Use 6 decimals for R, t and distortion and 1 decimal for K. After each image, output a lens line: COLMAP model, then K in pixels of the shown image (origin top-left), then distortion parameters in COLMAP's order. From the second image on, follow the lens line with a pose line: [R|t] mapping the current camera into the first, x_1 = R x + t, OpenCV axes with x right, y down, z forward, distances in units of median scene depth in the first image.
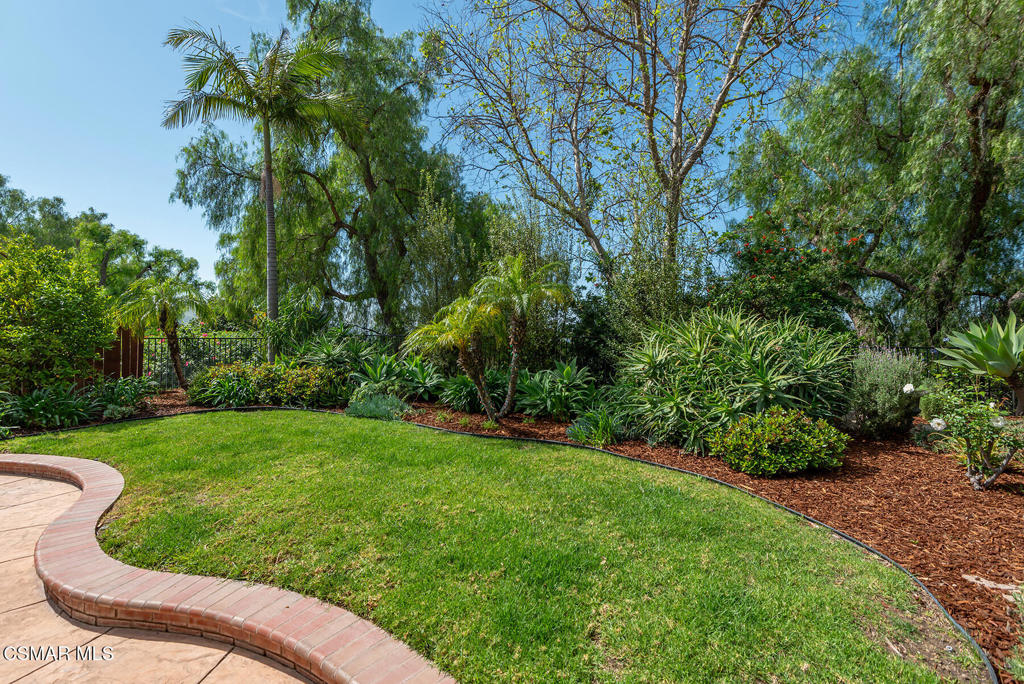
lens RADIAL K [[455.7, 0, 511.6], [0, 455.7, 337.1], [0, 0, 1]] dist [0.008306, -0.004410]
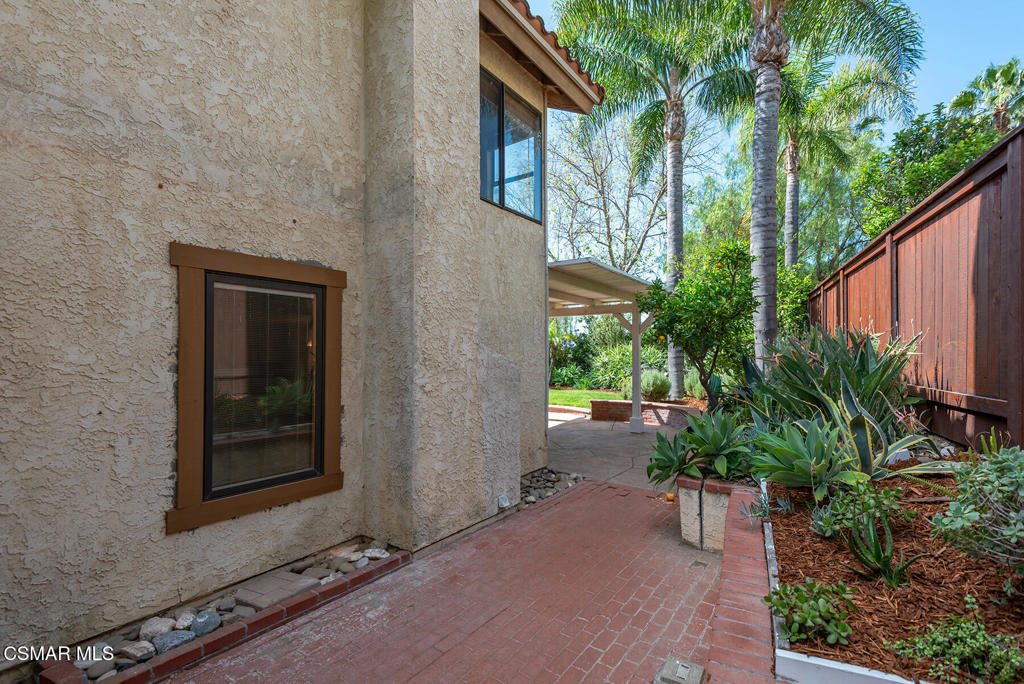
lens RADIAL K [[455.7, 0, 516.4], [0, 455.7, 350.8], [0, 0, 1]] dist [0.008306, -0.004410]
pose [[0.999499, -0.008342, 0.030528, -0.251340], [0.008601, 0.999928, -0.008368, 0.002148], [-0.030456, 0.008627, 0.999499, -1.441500]]
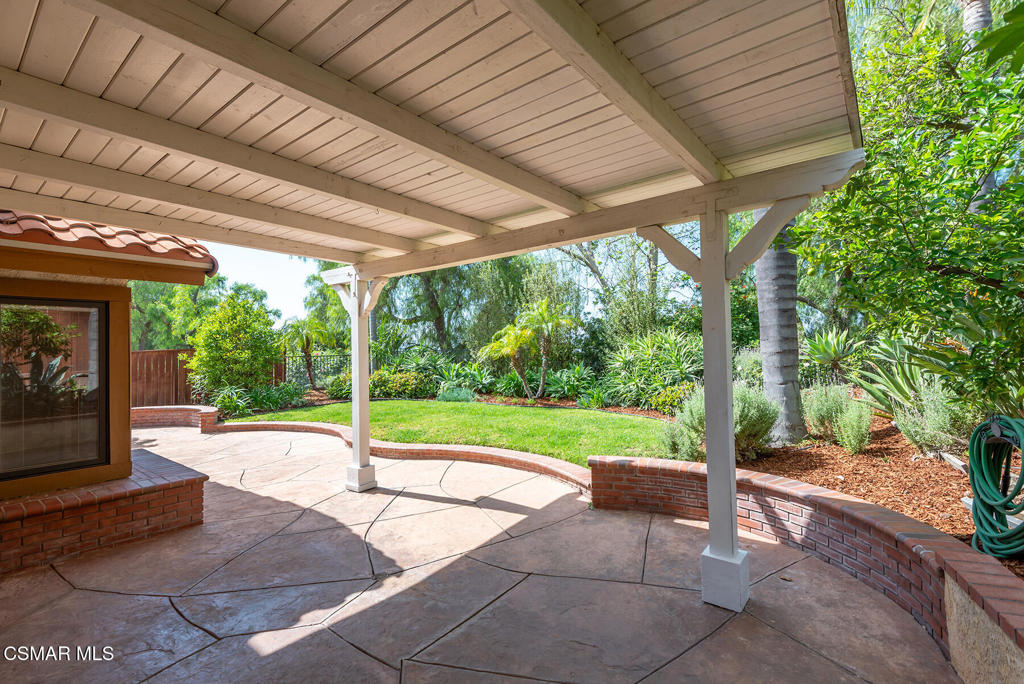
lens RADIAL K [[455.7, 0, 508.3], [0, 455.7, 341.3], [0, 0, 1]] dist [0.008306, -0.004410]
pose [[0.998527, -0.027953, -0.046504, -0.040225], [0.027037, 0.999430, -0.020212, 0.002254], [0.047042, 0.018925, 0.998714, -0.583394]]
